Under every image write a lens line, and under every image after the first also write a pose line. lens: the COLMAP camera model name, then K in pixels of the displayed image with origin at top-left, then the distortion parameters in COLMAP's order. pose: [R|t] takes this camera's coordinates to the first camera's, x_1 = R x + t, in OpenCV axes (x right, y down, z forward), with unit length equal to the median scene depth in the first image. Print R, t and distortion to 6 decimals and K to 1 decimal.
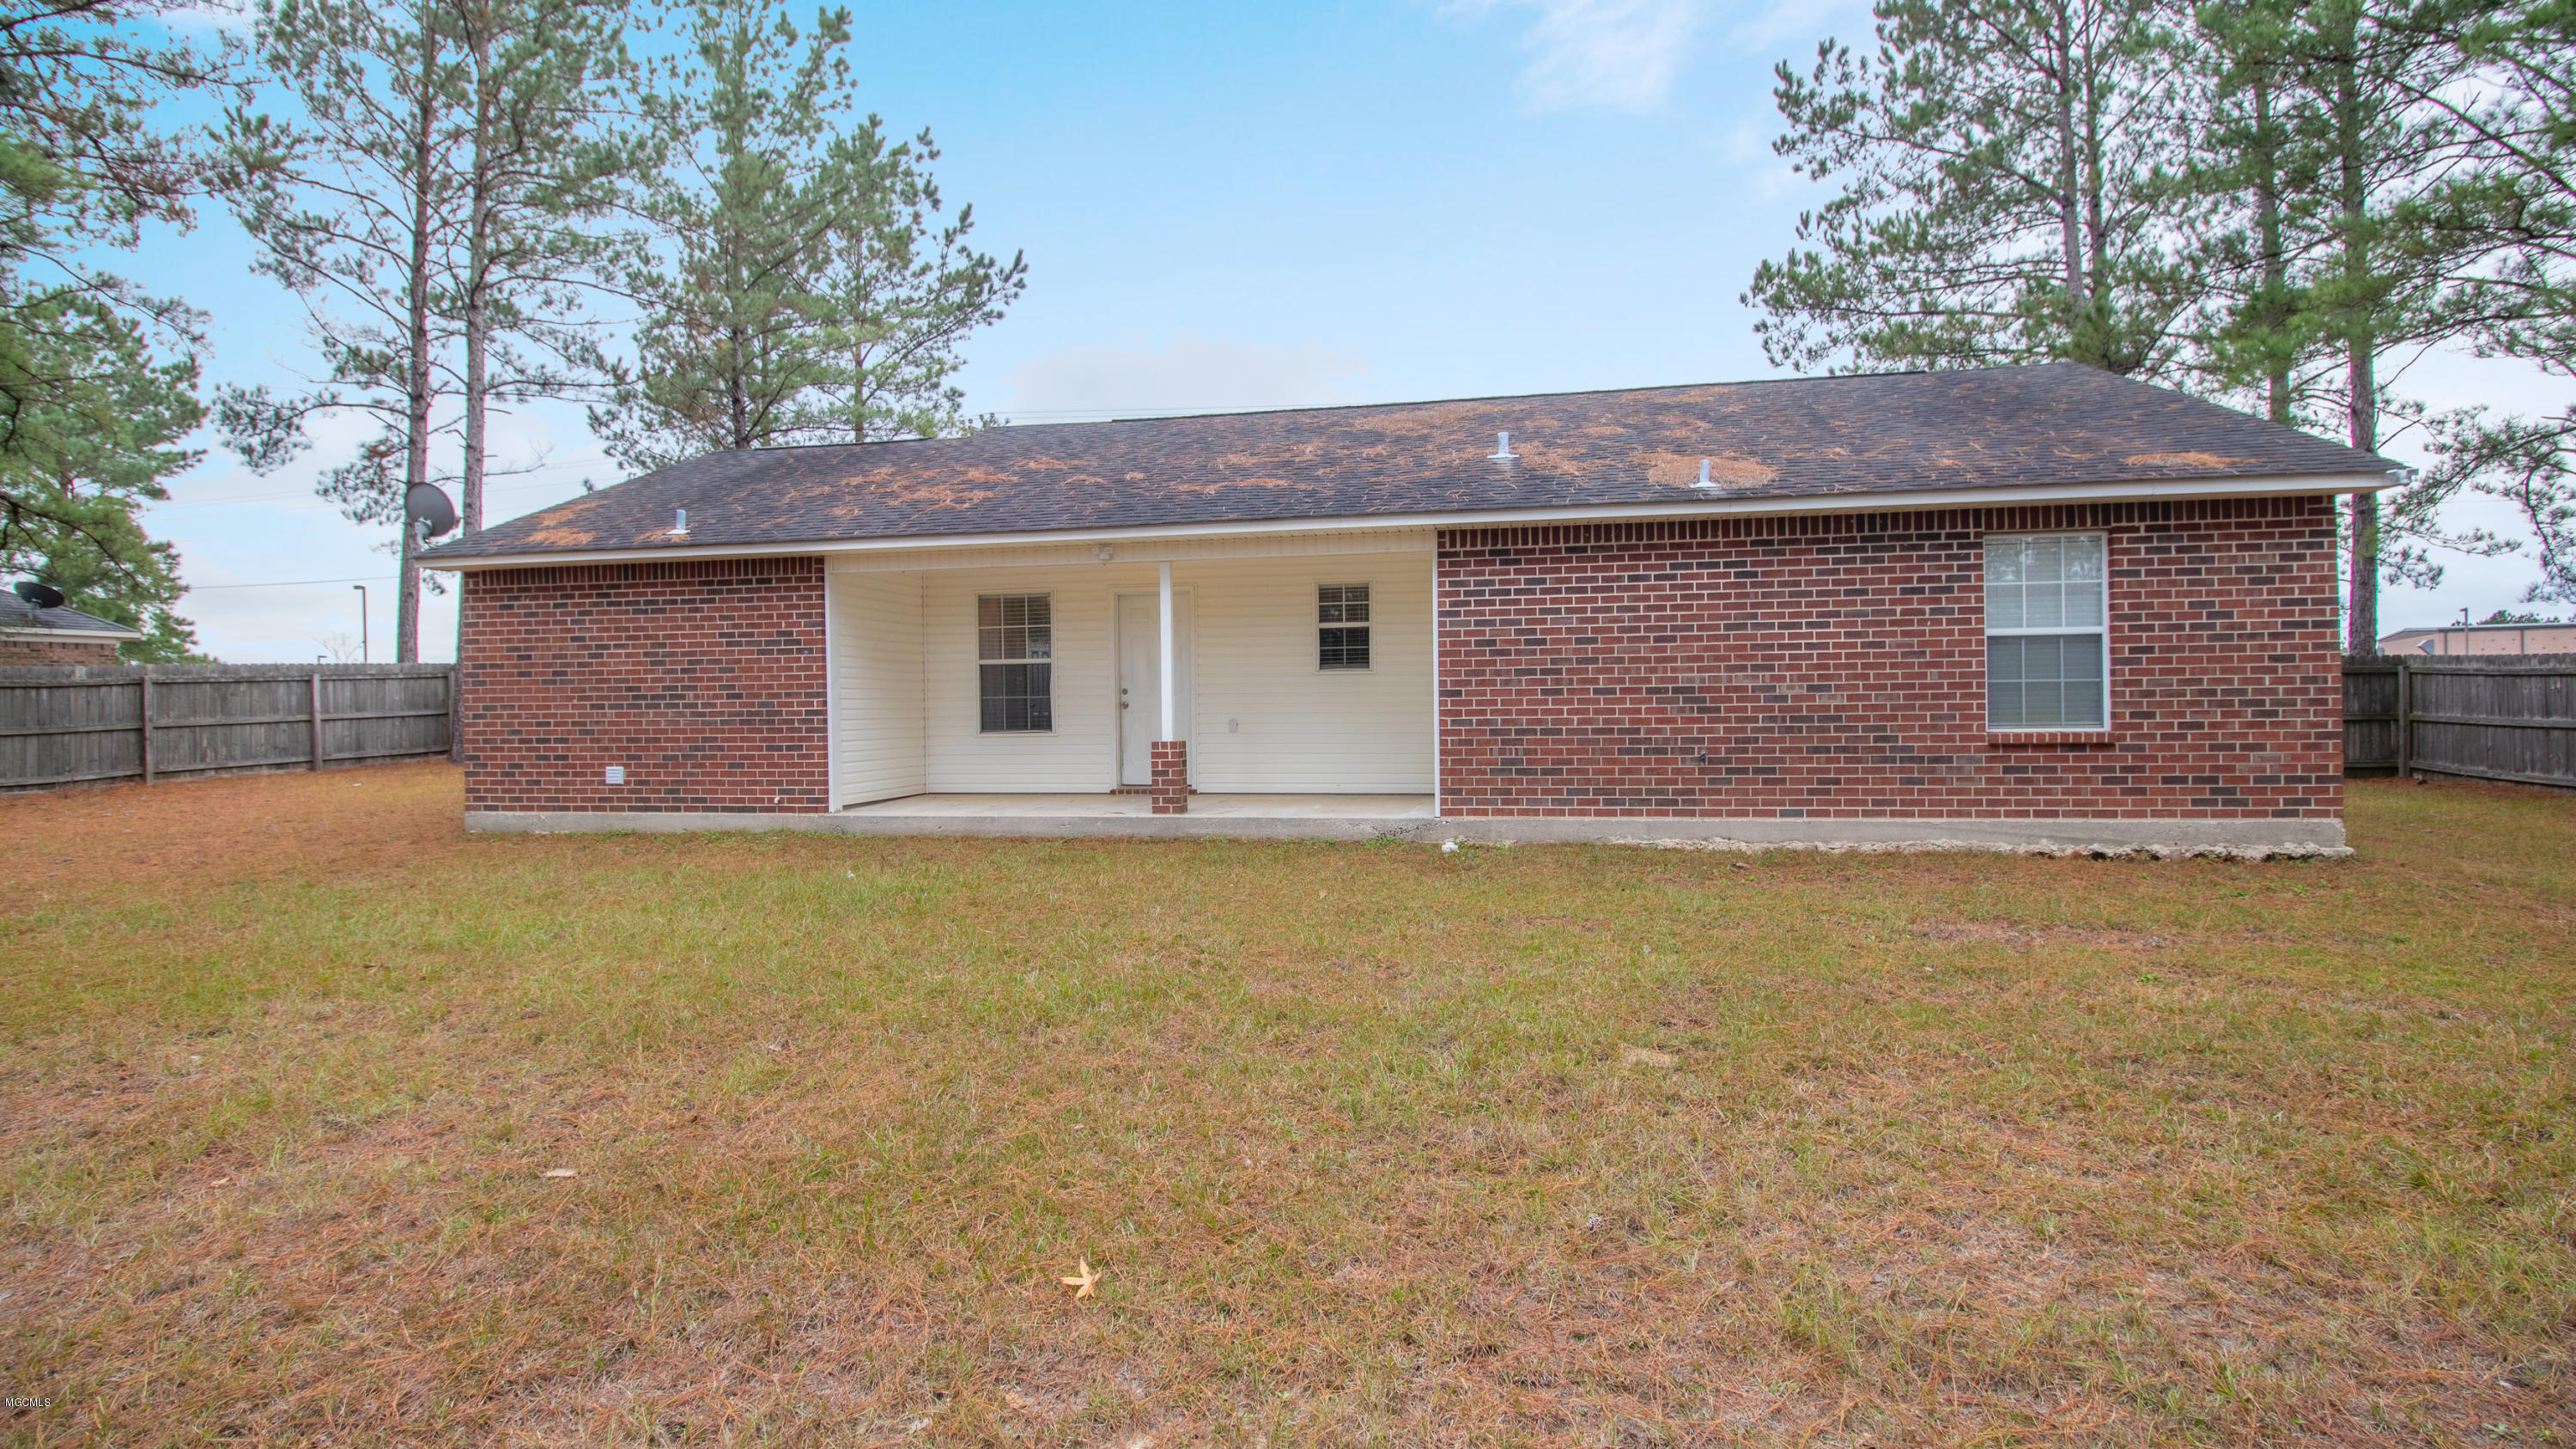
lens RADIAL K [[1301.3, 0, 1309.2], [0, 1301.3, 661.9], [0, 0, 1]] dist [0.011249, -0.012349]
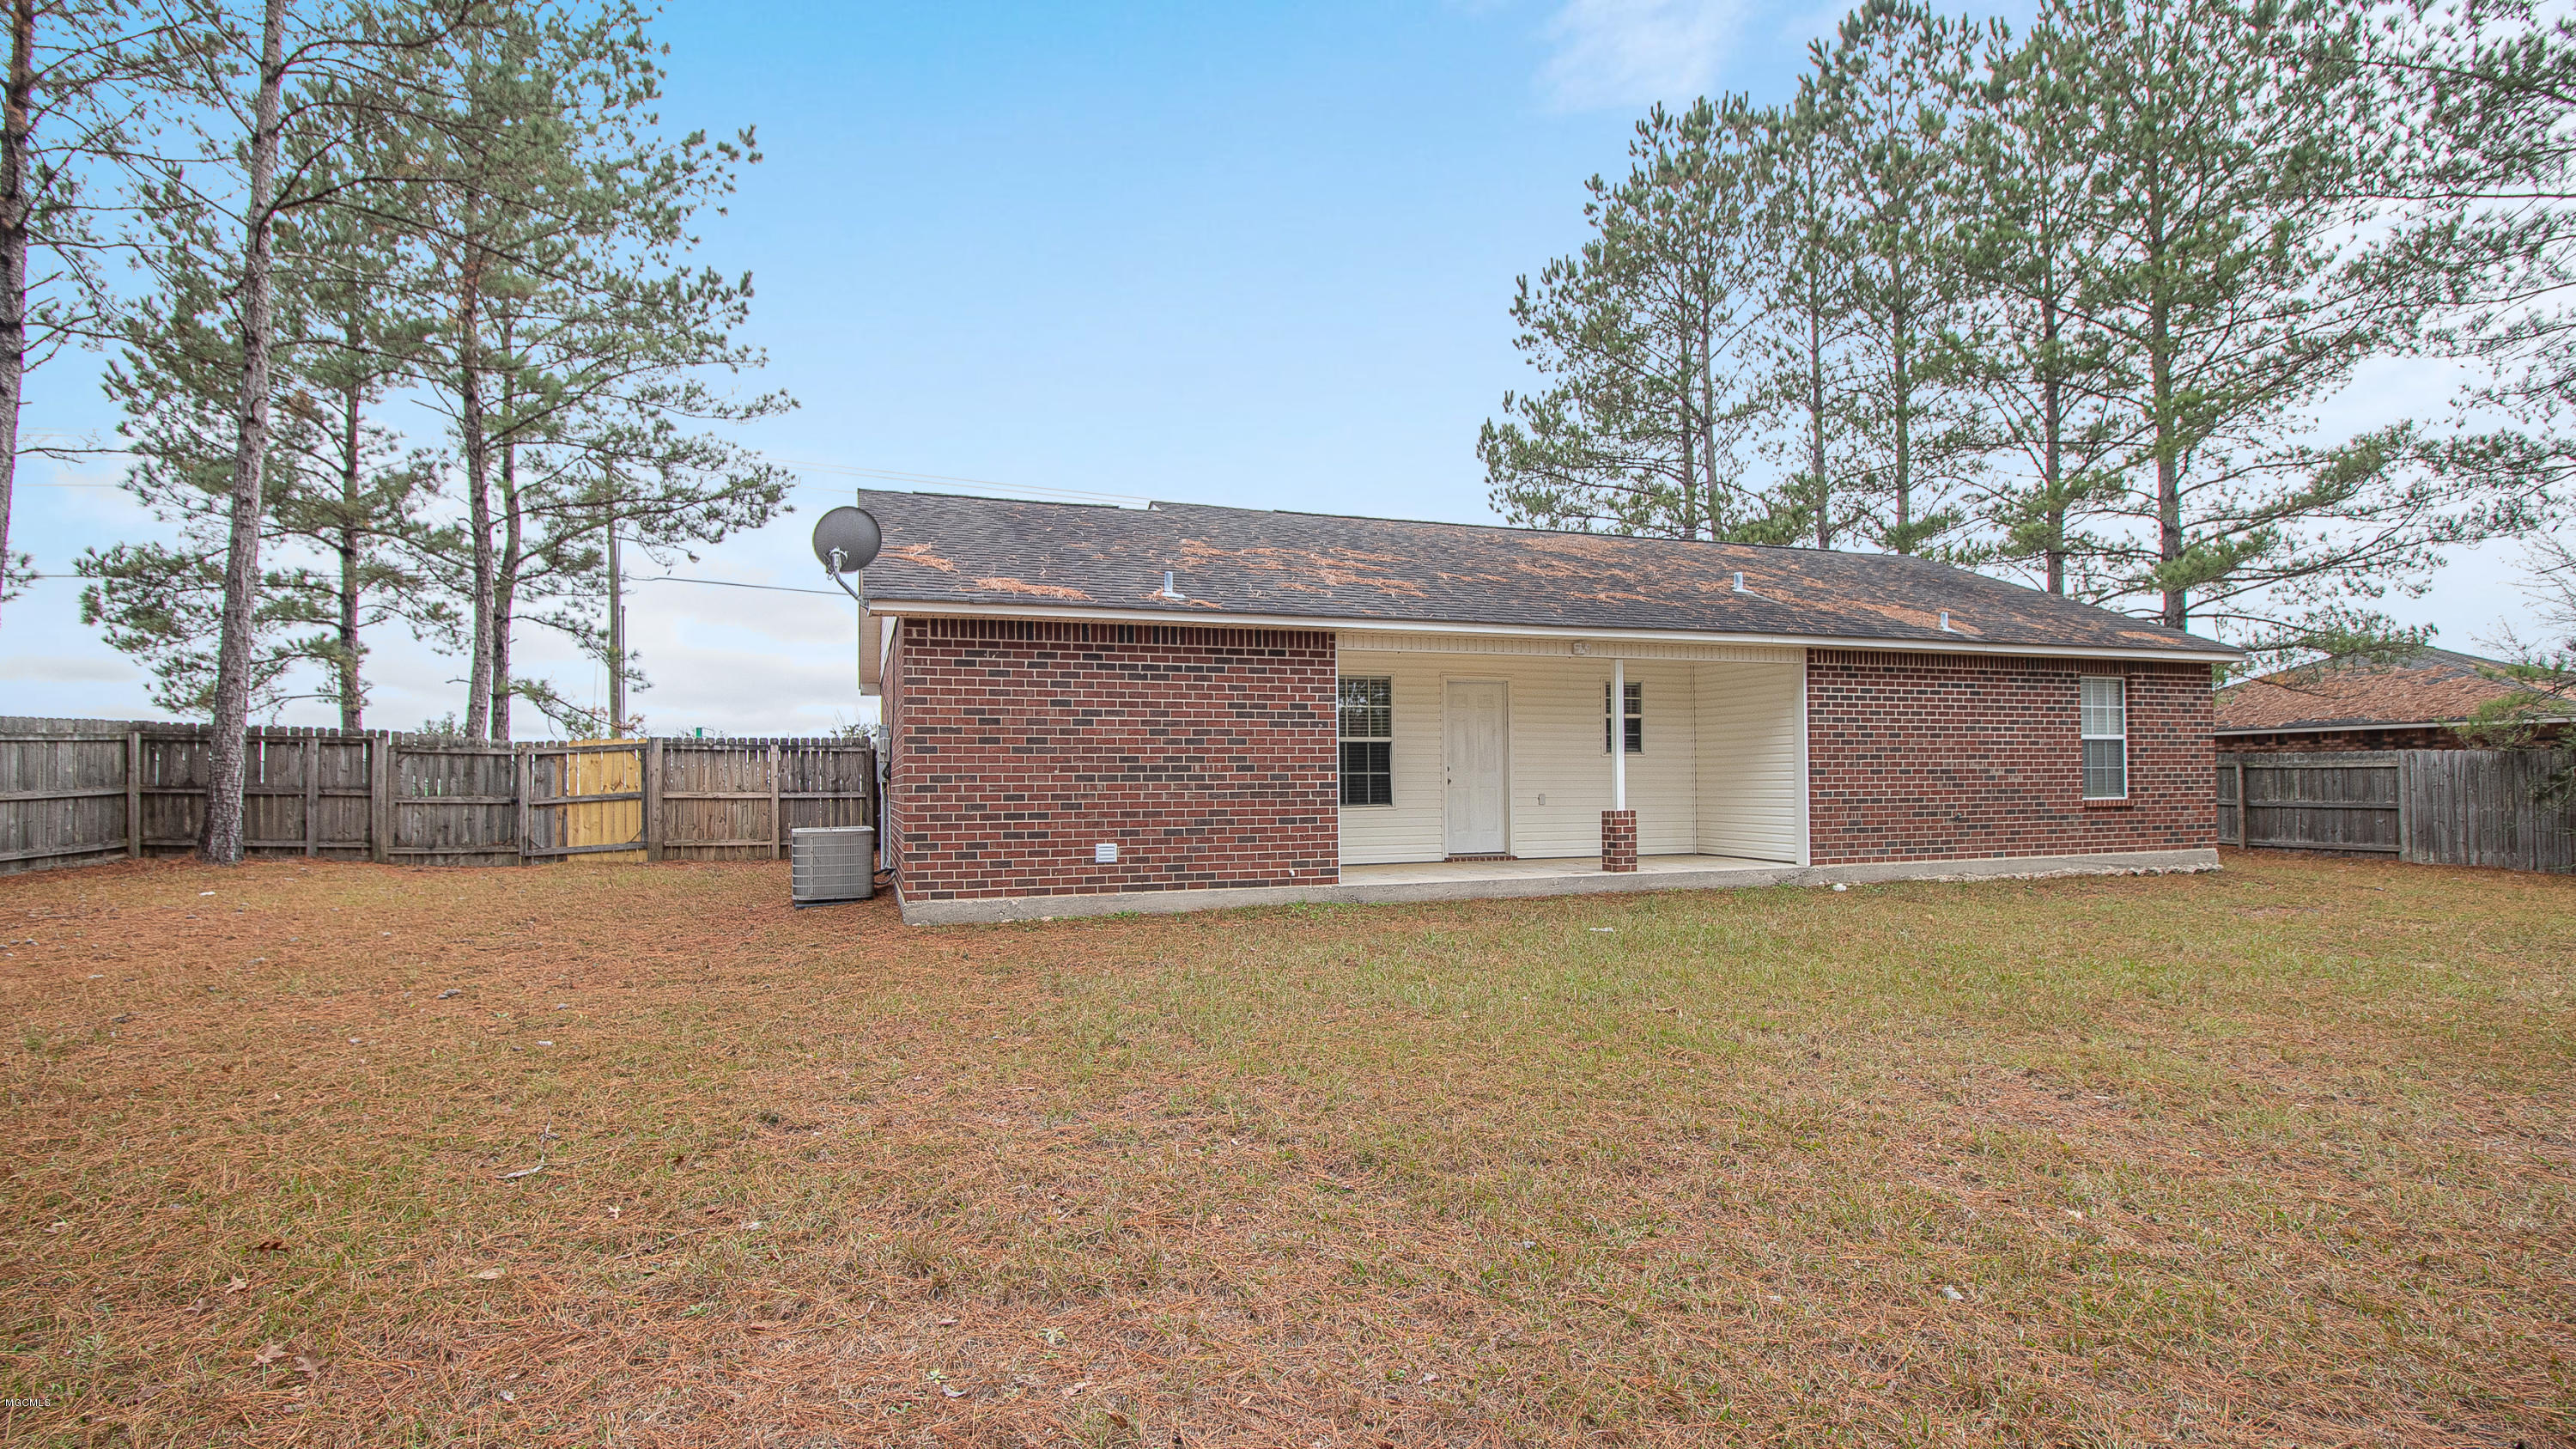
lens RADIAL K [[1301.3, 0, 1295.2], [0, 1301.3, 710.1], [0, 0, 1]] dist [0.011249, -0.012349]
pose [[0.836323, 0.036580, 0.547015, -0.945587], [-0.018272, 0.999077, -0.038874, 0.019982], [-0.547932, 0.022516, 0.836220, 0.160702]]
